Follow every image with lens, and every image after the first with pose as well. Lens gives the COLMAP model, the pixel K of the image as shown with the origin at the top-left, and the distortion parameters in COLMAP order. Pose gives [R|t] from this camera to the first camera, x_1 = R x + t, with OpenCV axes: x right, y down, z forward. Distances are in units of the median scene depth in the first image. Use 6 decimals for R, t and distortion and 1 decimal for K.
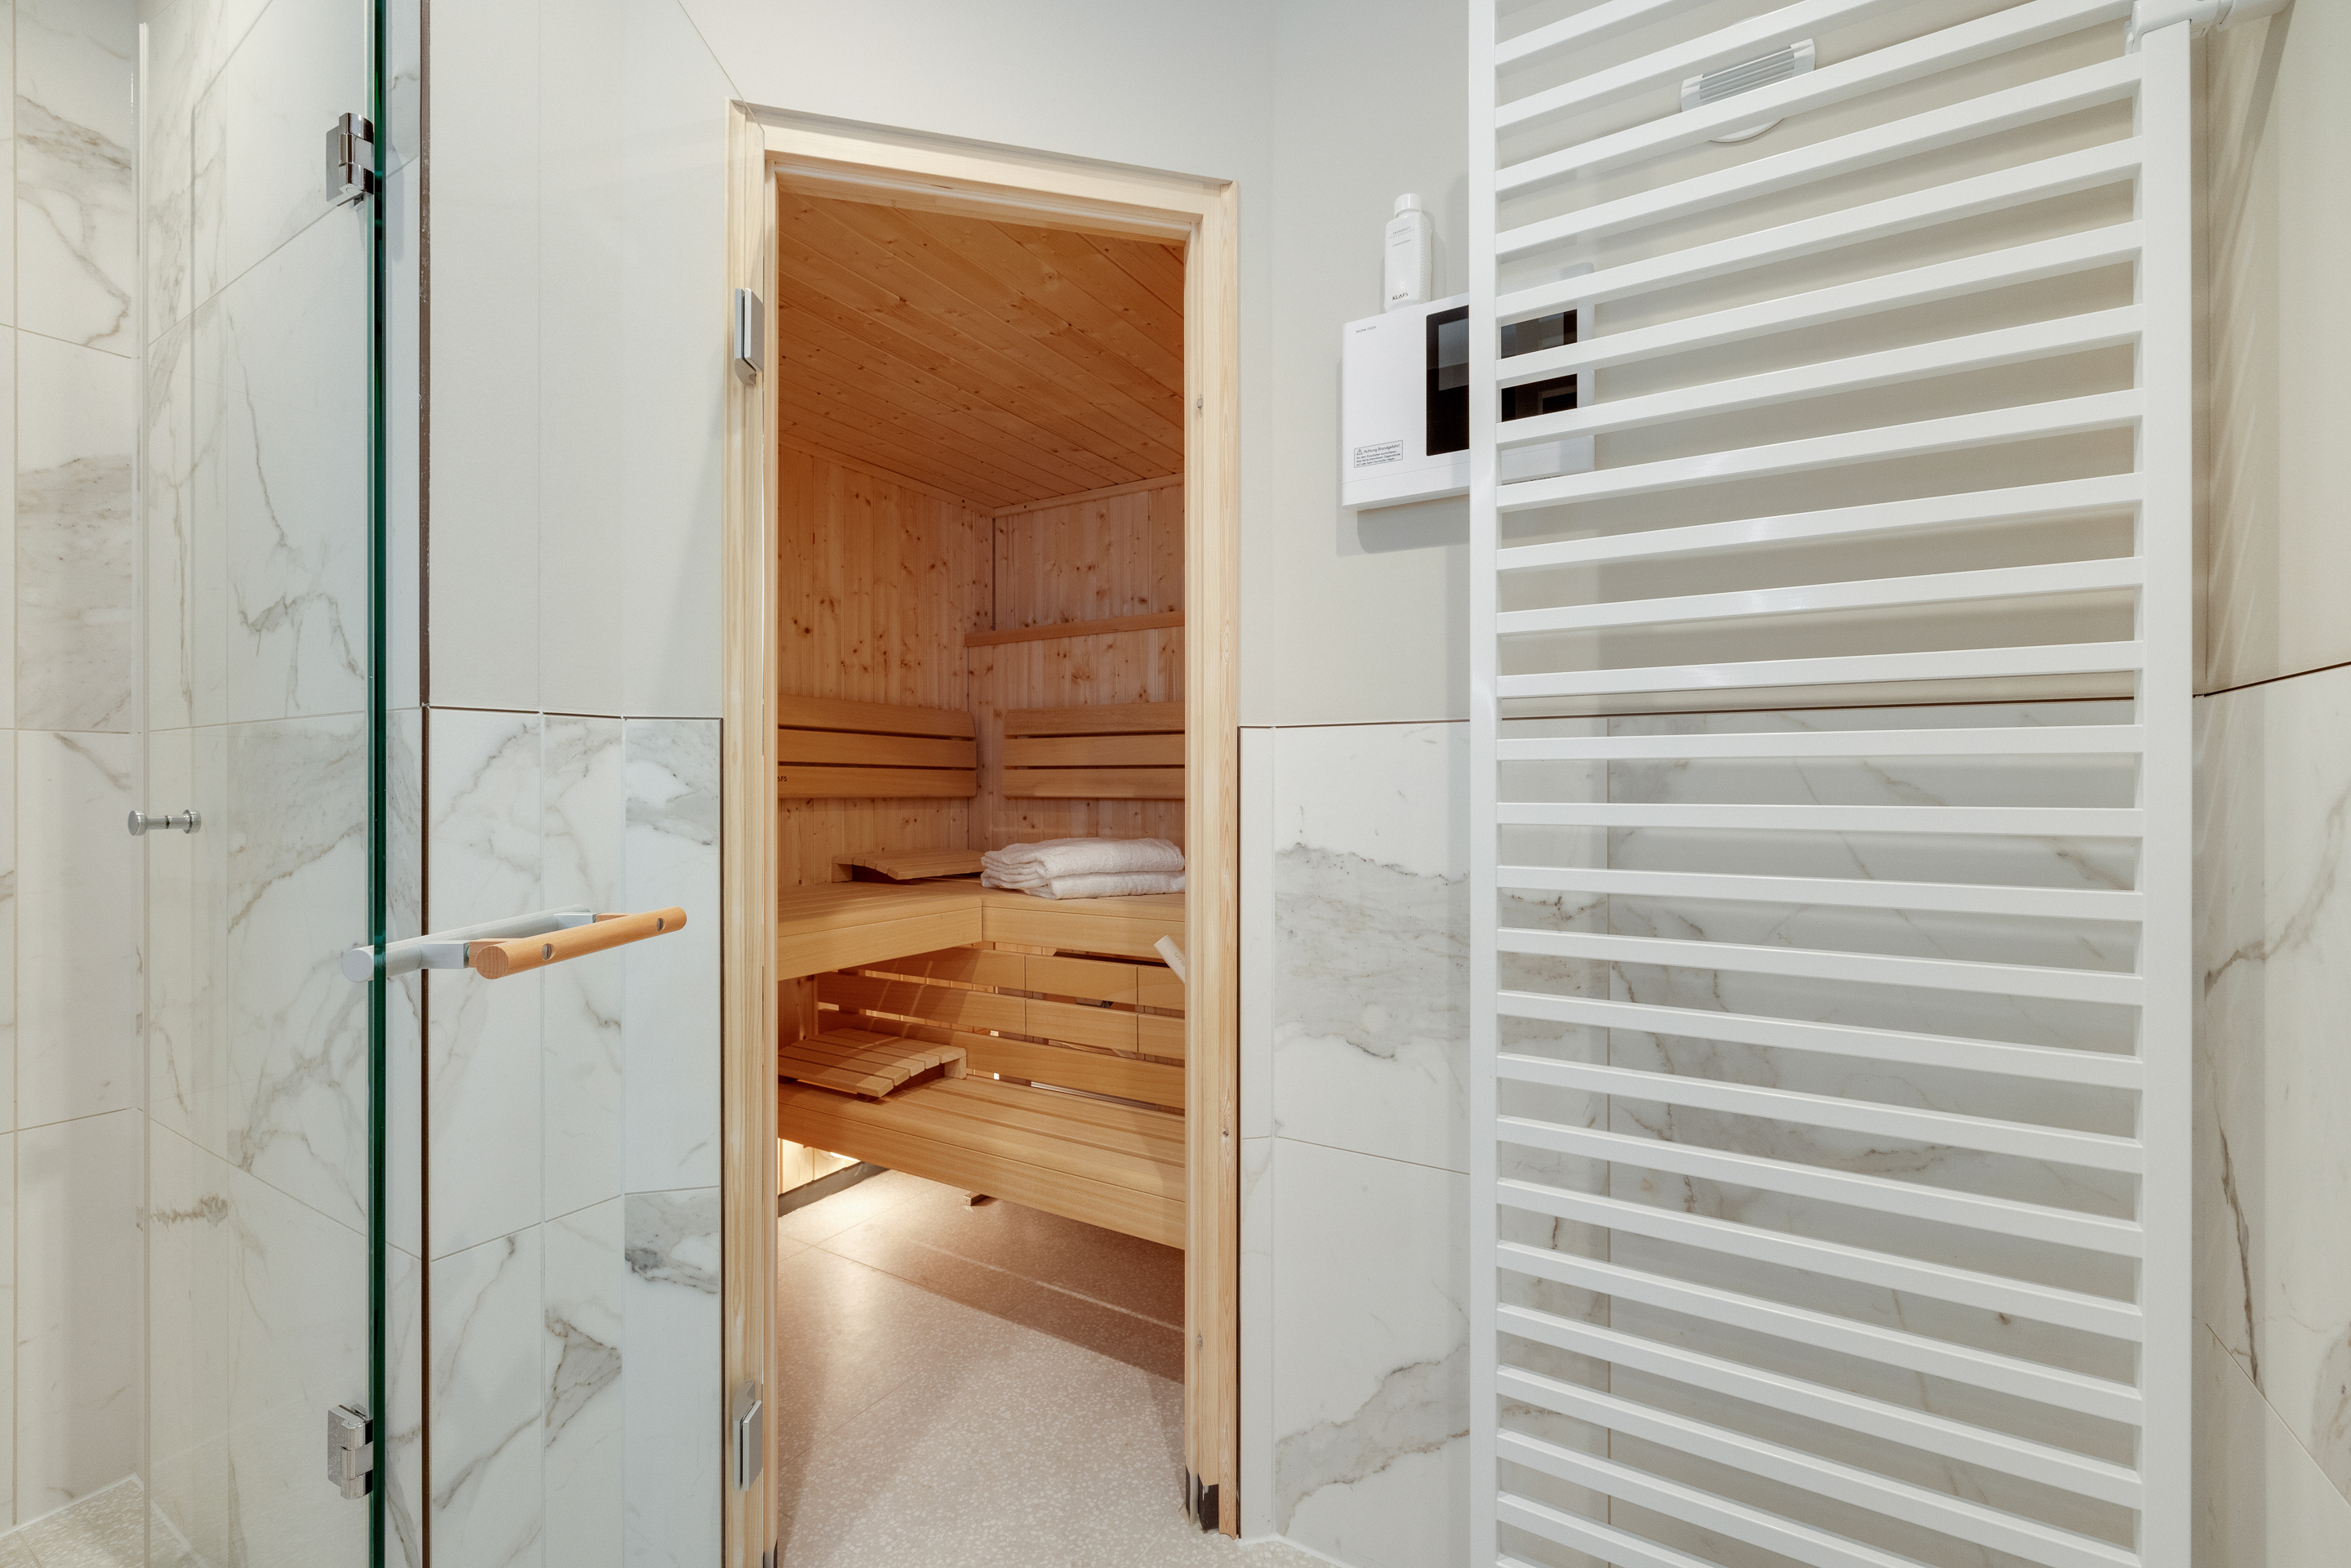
lens RADIAL K [[991.5, 0, 1175.5], [0, 991.5, 784.0], [0, 0, 1]] dist [-0.000961, -0.000086]
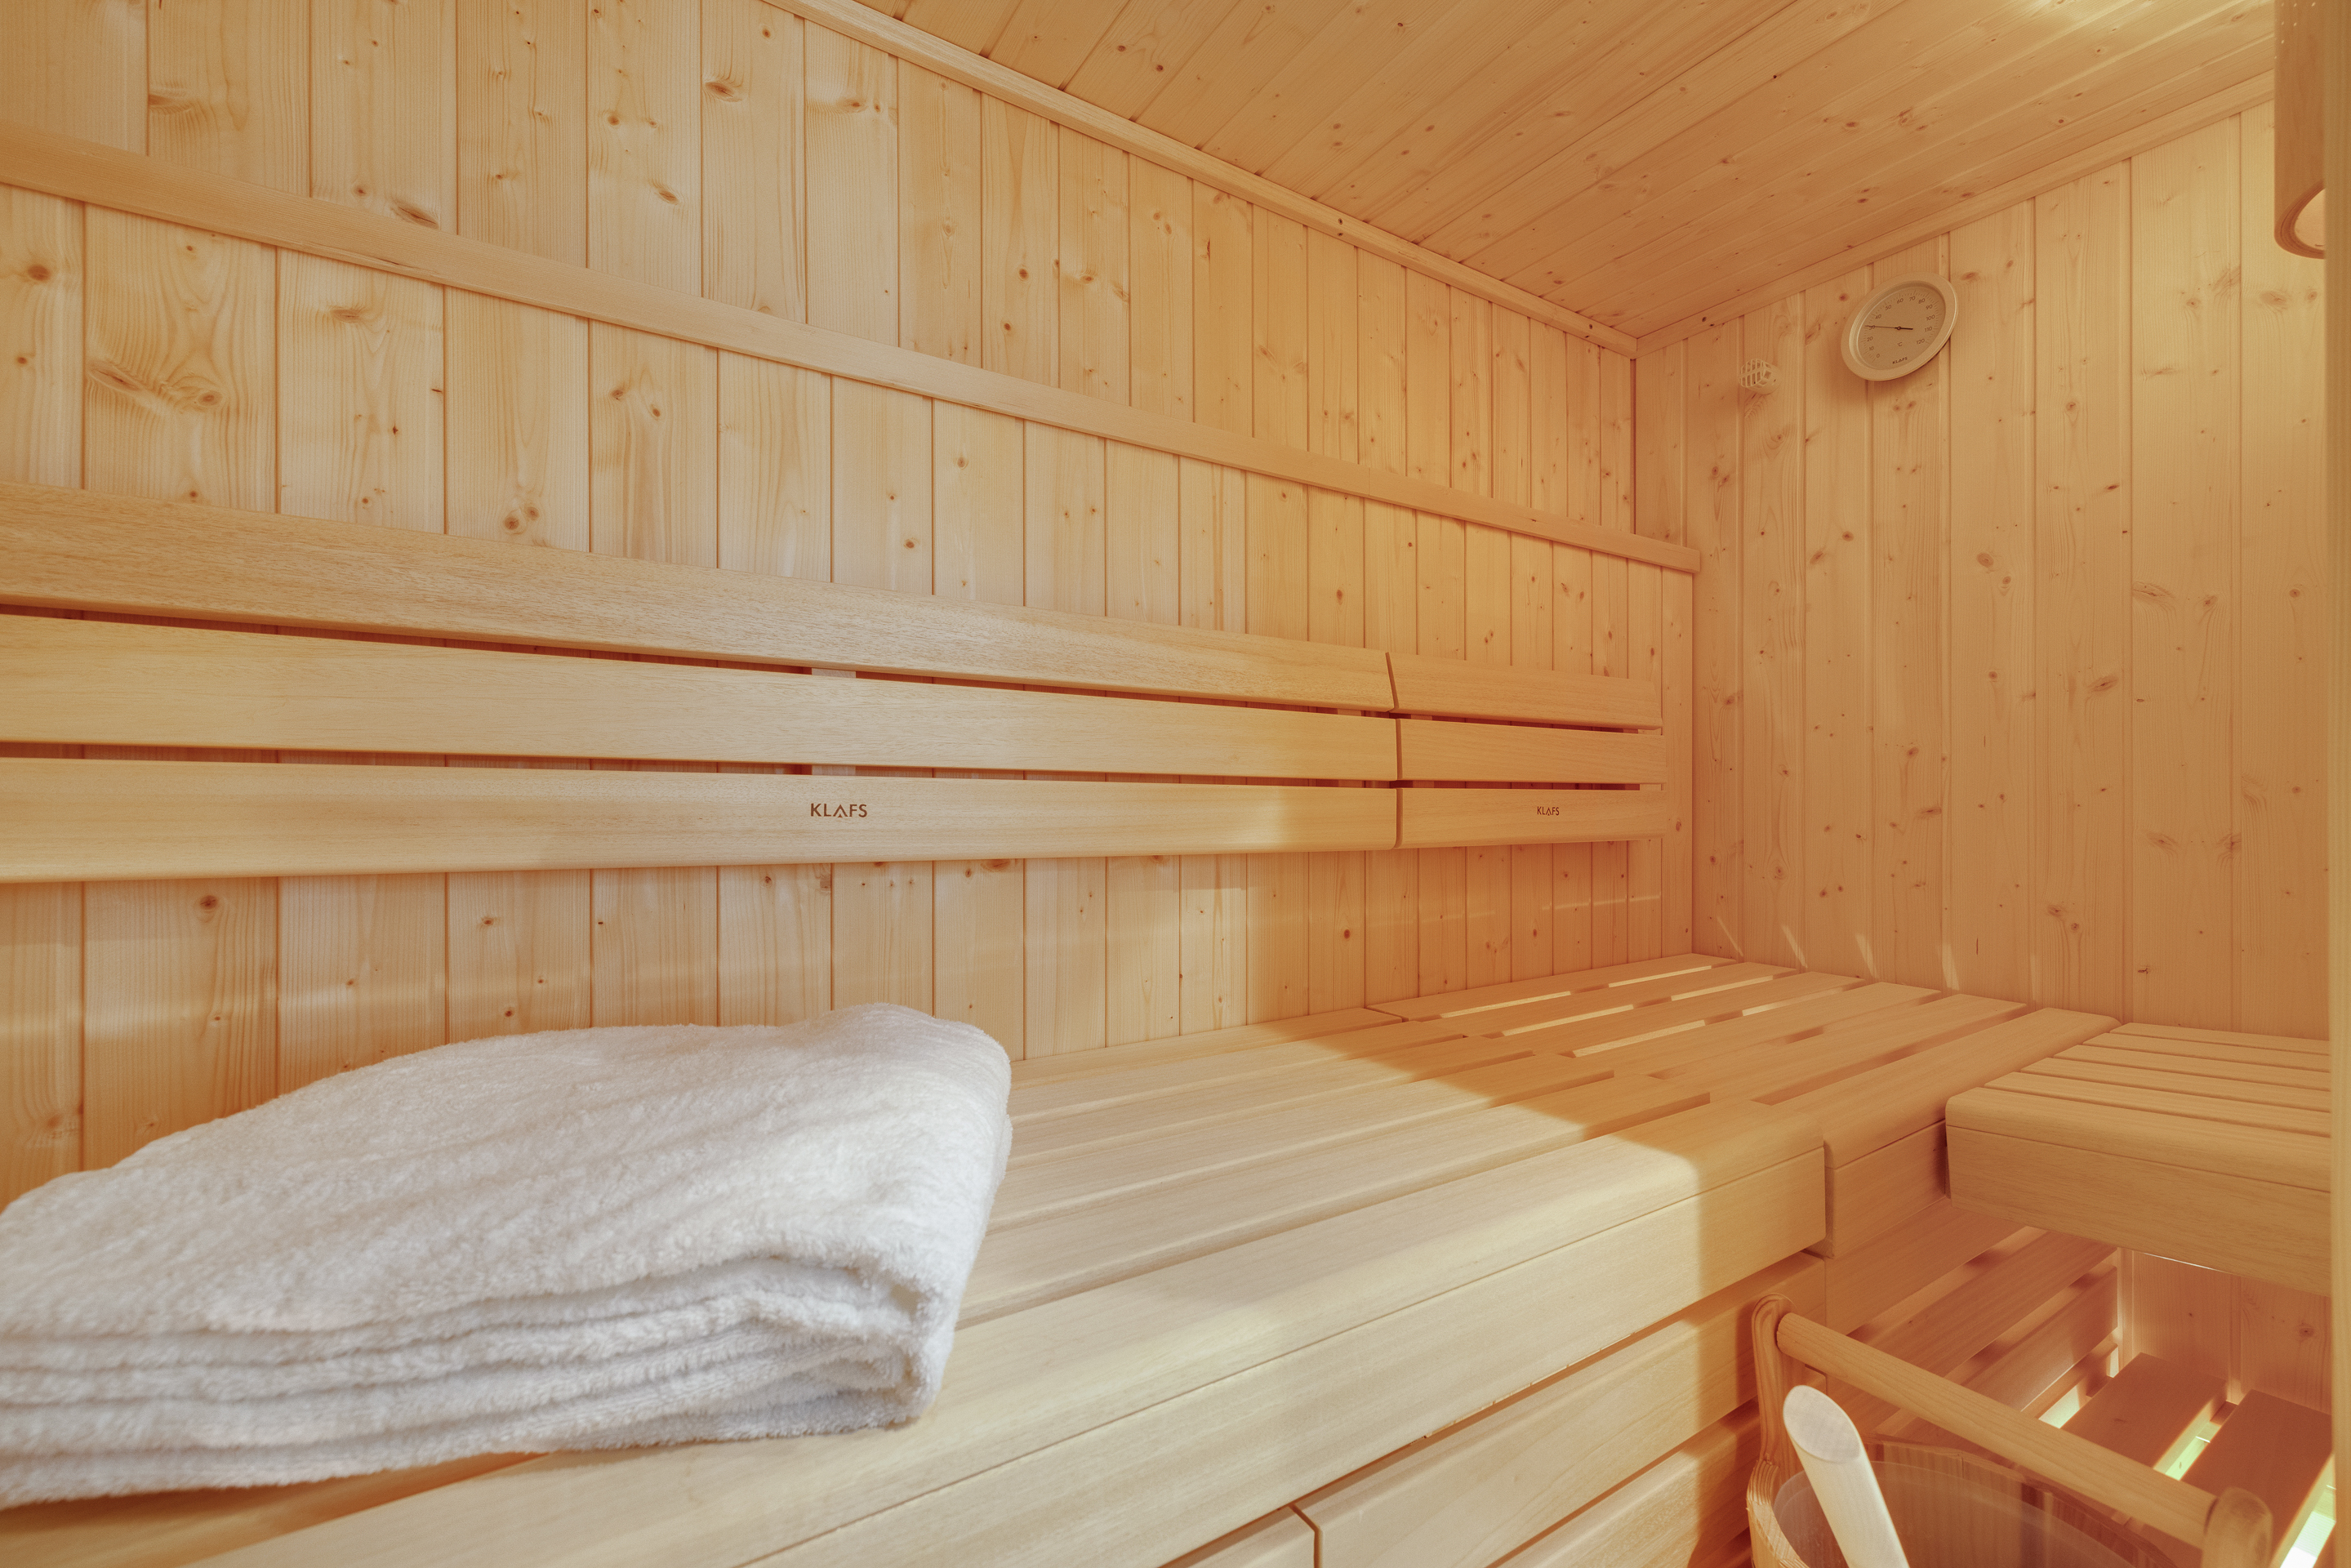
lens RADIAL K [[1055.0, 0, 1175.5], [0, 1055.0, 784.0], [0, 0, 1]] dist [0.000419, 0.000129]
pose [[0.398843, 0.015470, 0.916889, -0.539688], [-0.003282, 0.999875, -0.015443, -0.018502], [-0.917014, 0.003150, 0.398844, 1.561747]]
